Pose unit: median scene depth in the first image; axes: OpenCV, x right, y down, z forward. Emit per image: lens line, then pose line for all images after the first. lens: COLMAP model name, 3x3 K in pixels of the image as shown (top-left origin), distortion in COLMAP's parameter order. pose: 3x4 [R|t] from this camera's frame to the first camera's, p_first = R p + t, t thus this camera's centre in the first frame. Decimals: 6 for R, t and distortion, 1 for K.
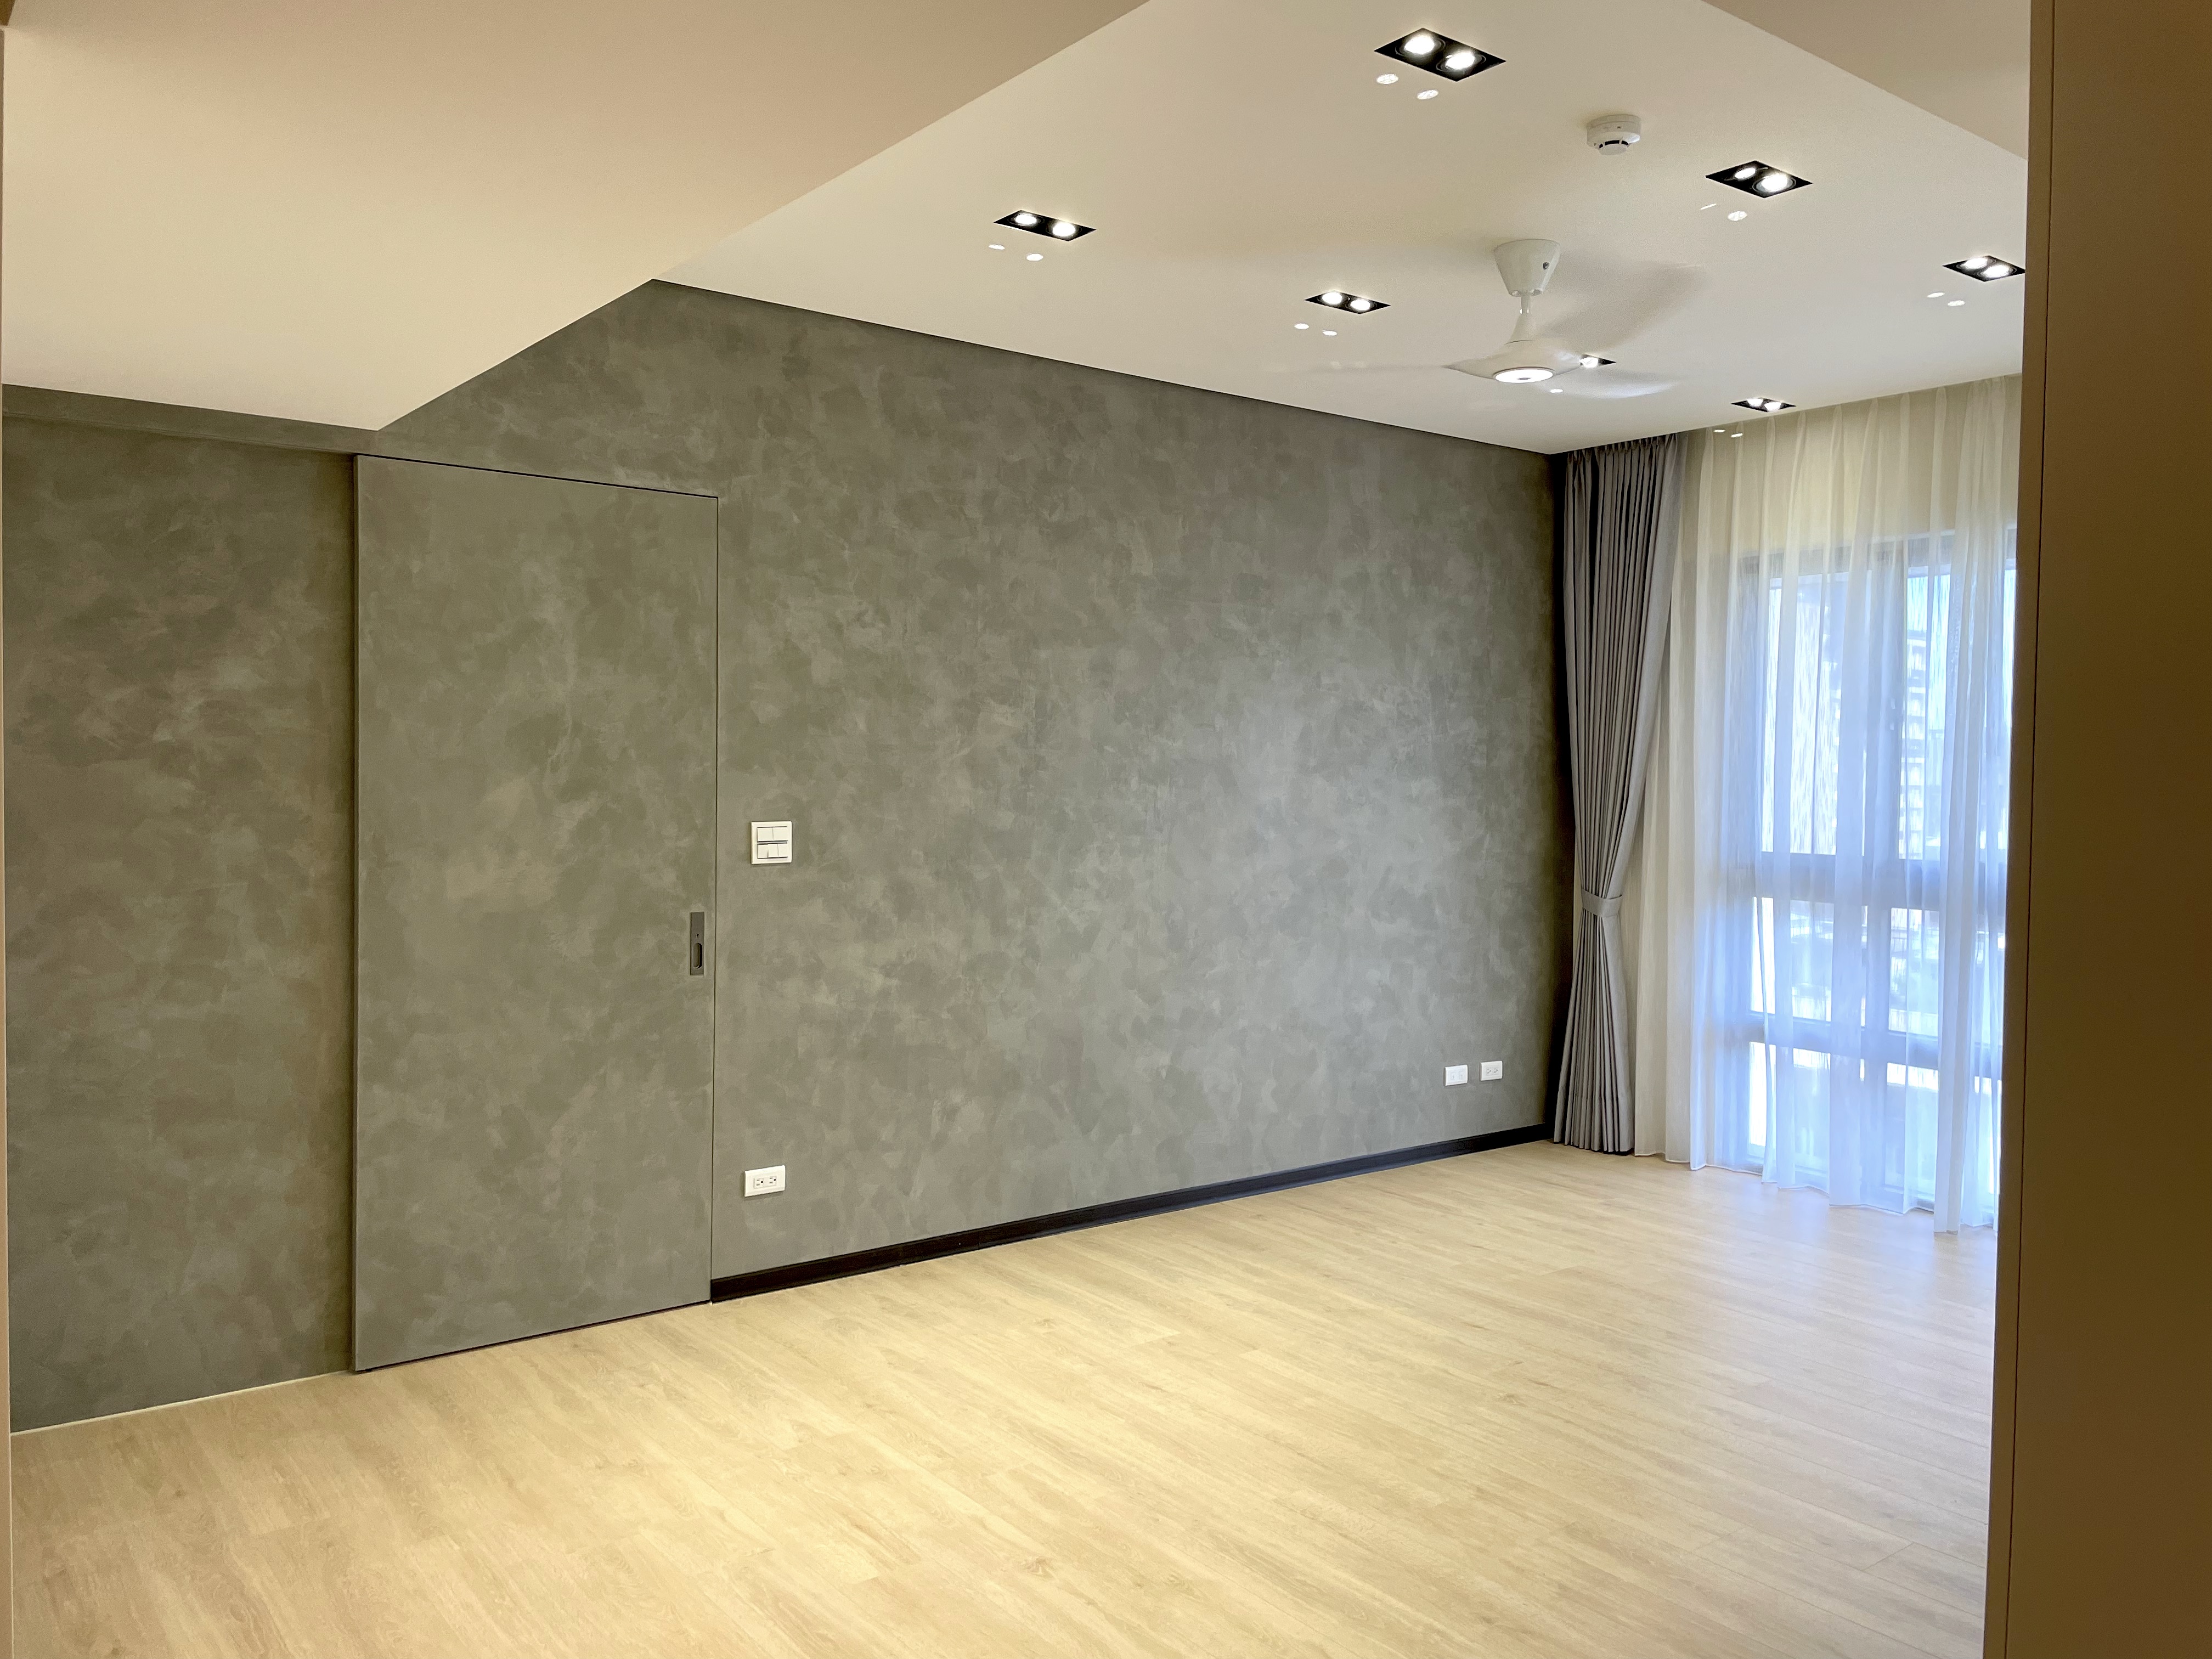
lens RADIAL K [[1720.3, 0, 1086.1], [0, 1720.3, 823.3], [0, 0, 1]] dist [0.073662, -0.000609]
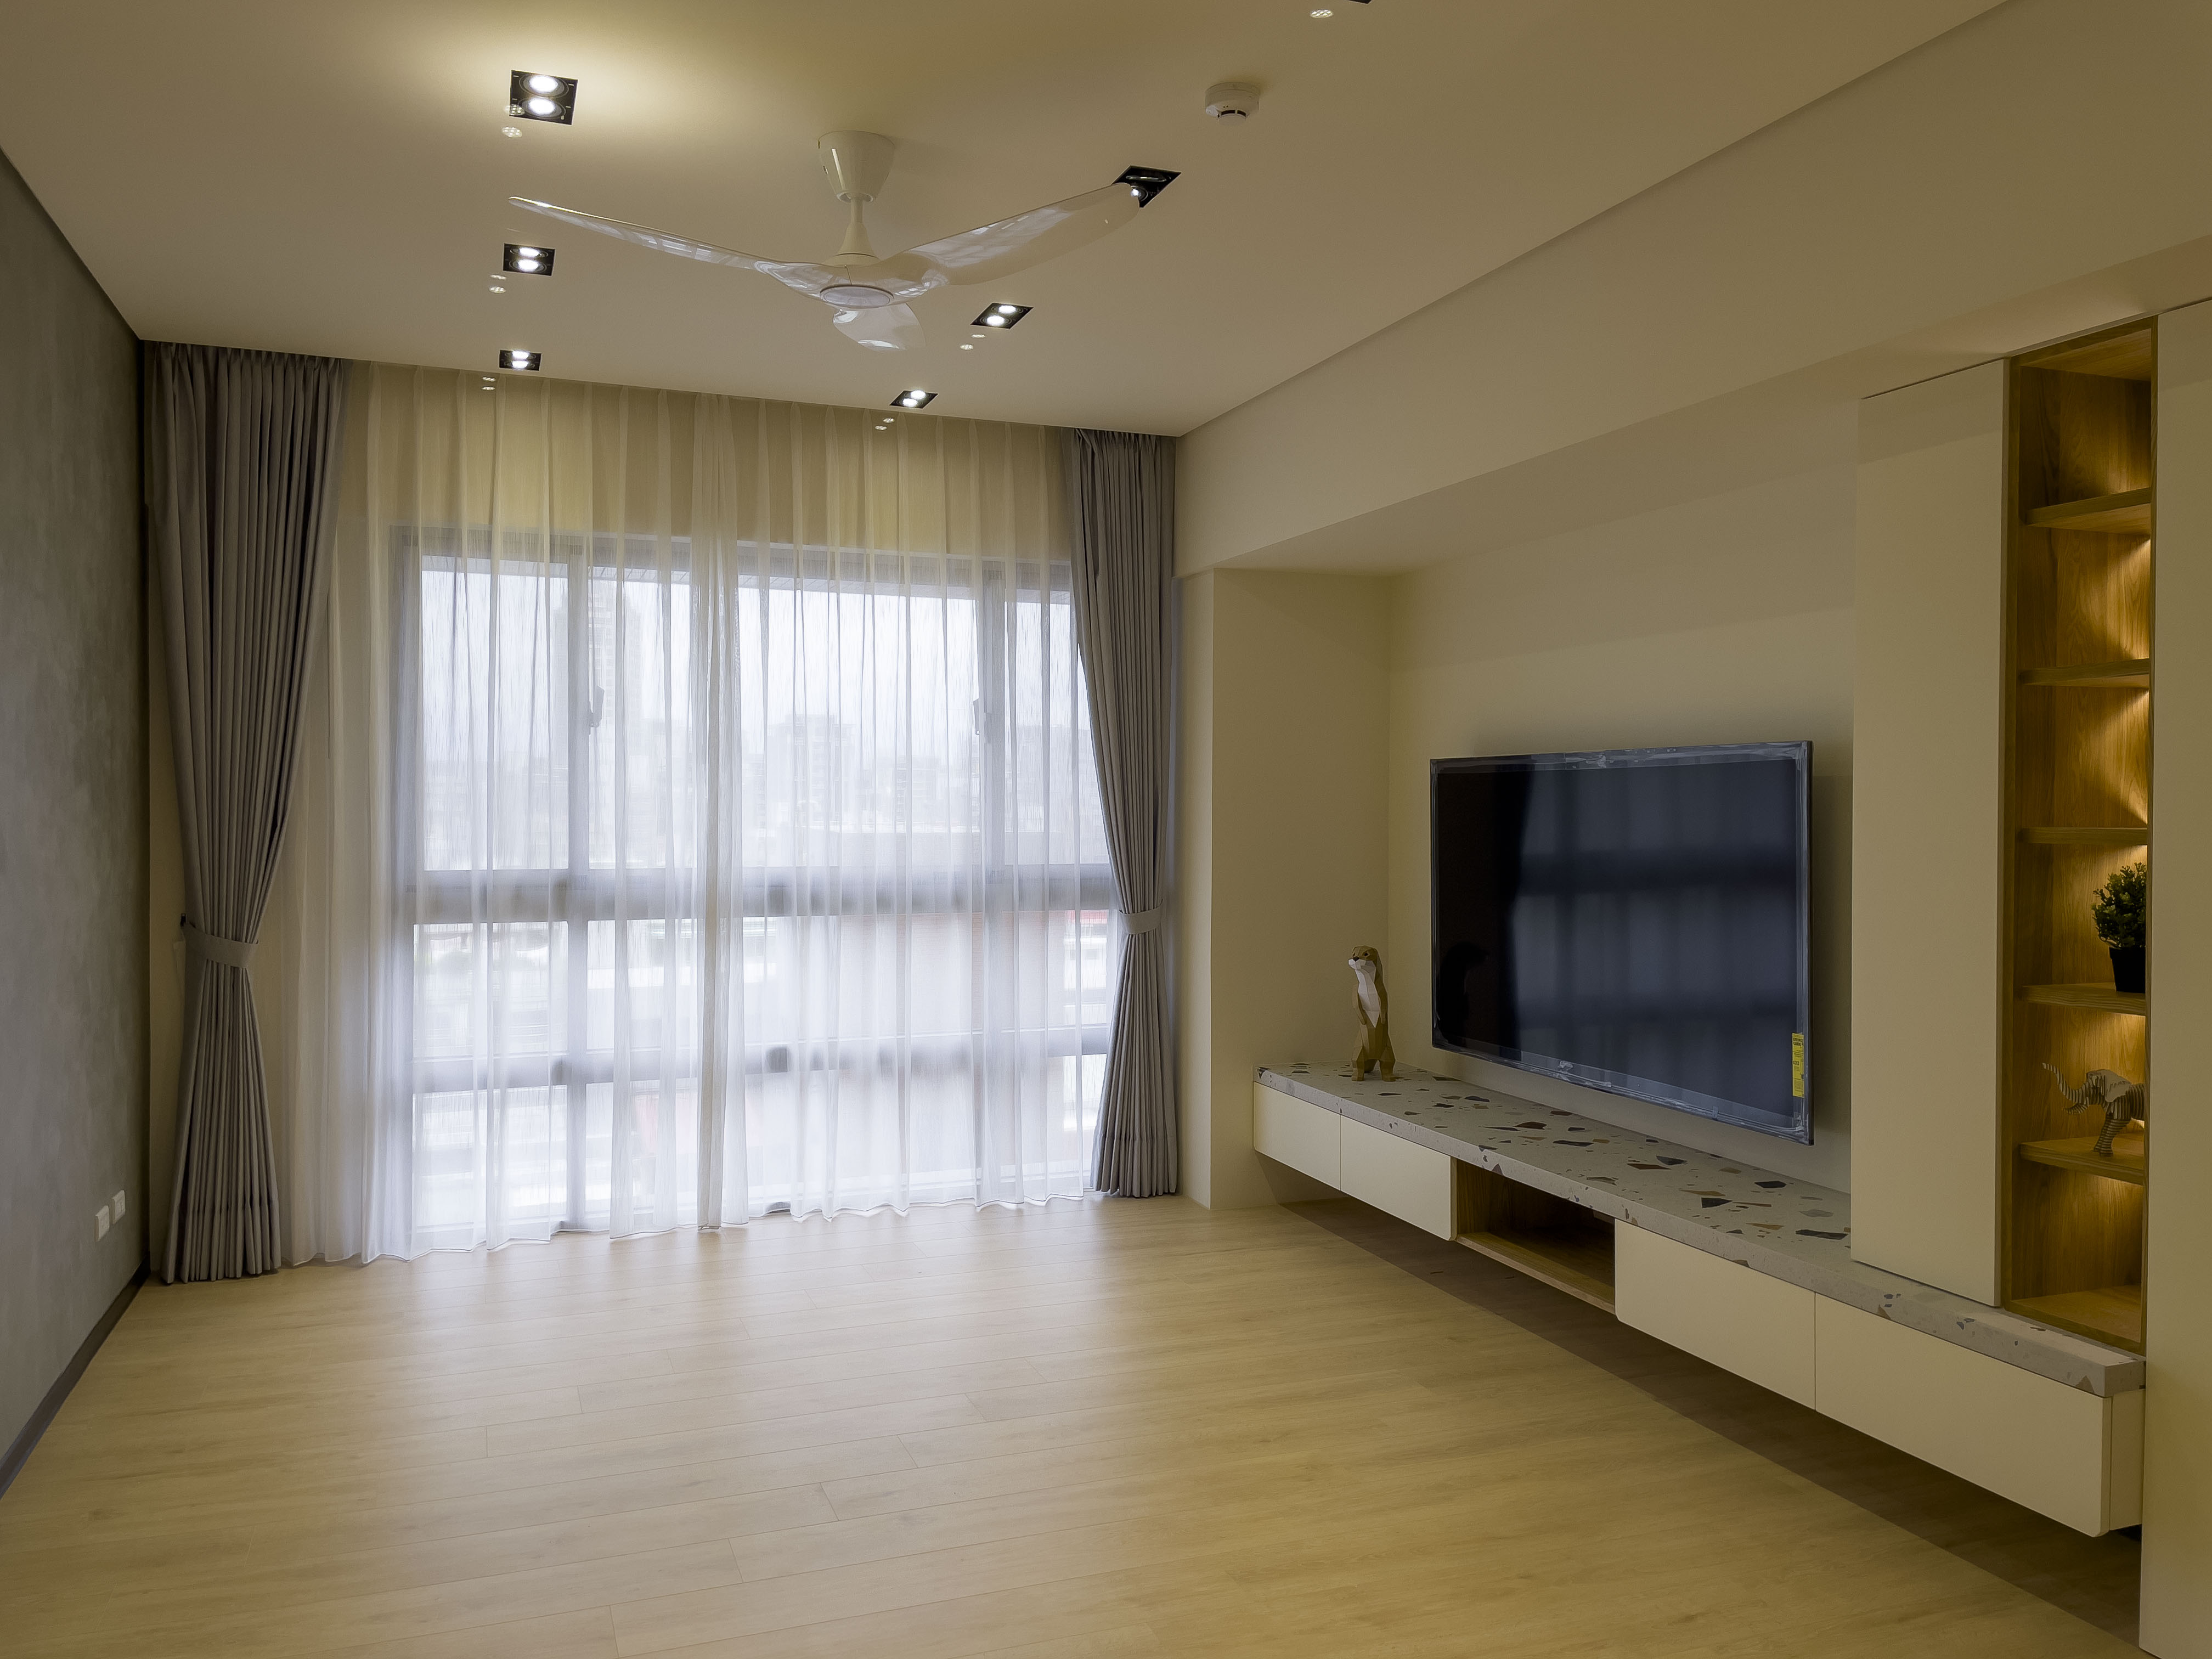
lens RADIAL K [[1720.3, 0, 1109.1], [0, 1720.3, 823.1], [0, 0, 1]] dist [0.073662, -0.000609]
pose [[0.283489, -0.018067, 0.958805, -0.384561], [0.029558, 0.999512, 0.010094, -0.006898], [-0.958520, 0.025479, 0.283884, 0.484417]]
